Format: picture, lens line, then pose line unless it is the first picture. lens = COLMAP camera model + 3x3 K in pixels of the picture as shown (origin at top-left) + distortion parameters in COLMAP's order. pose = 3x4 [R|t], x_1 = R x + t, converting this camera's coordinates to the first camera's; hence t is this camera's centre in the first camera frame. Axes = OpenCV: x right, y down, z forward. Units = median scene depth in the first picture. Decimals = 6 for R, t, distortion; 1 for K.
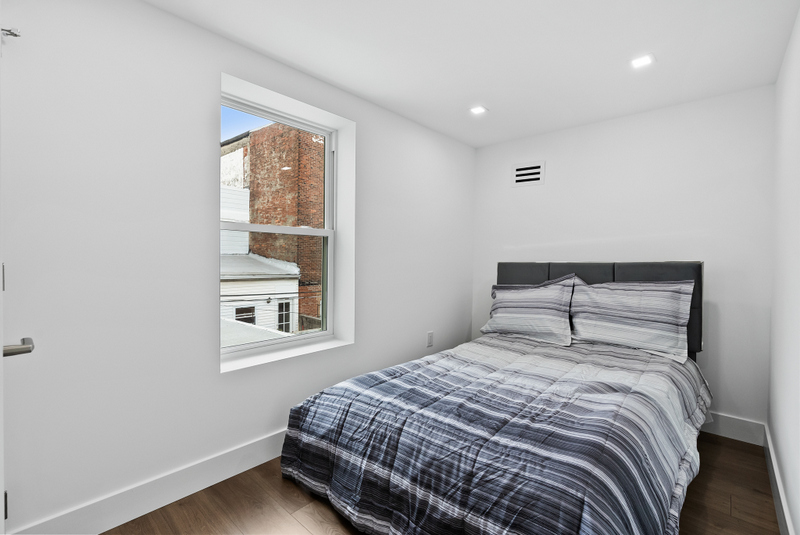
lens RADIAL K [[367.8, 0, 404.6], [0, 367.8, 268.0], [0, 0, 1]] dist [-0.010977, 0.004996]
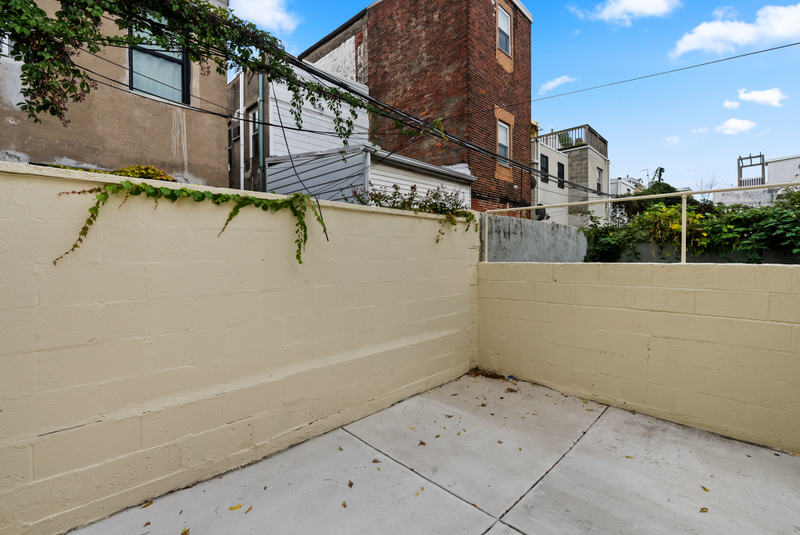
lens RADIAL K [[367.8, 0, 405.9], [0, 367.8, 267.4], [0, 0, 1]] dist [-0.010977, 0.004996]
pose [[0.998119, -0.010125, -0.060466, -0.341752], [0.010938, 0.999854, 0.013132, 0.156950], [0.060324, -0.013769, 0.998084, 0.293987]]
